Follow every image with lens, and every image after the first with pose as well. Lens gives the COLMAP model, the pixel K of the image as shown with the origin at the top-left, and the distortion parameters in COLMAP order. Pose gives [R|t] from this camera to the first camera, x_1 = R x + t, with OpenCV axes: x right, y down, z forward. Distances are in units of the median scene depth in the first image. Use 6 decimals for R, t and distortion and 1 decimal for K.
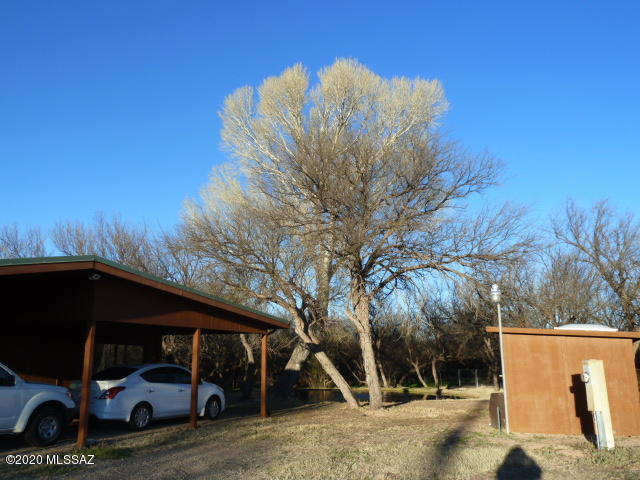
lens RADIAL K [[541.9, 0, 320.0], [0, 541.9, 240.0], [0, 0, 1]] dist [-0.039173, 0.002330]
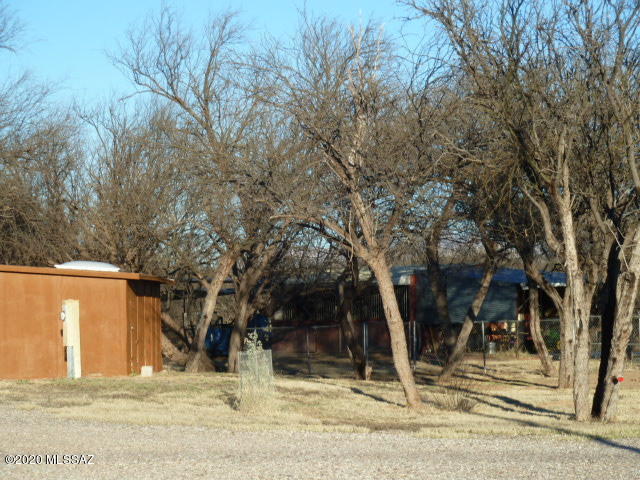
lens RADIAL K [[2047.3, 0, 320.0], [0, 2047.3, 240.0], [0, 0, 1]] dist [0.064053, 1.593281]
pose [[0.907799, 0.011711, 0.419241, -0.376701], [-0.085714, 0.983692, 0.158121, -0.291606], [-0.410552, -0.179477, 0.893999, -1.420513]]
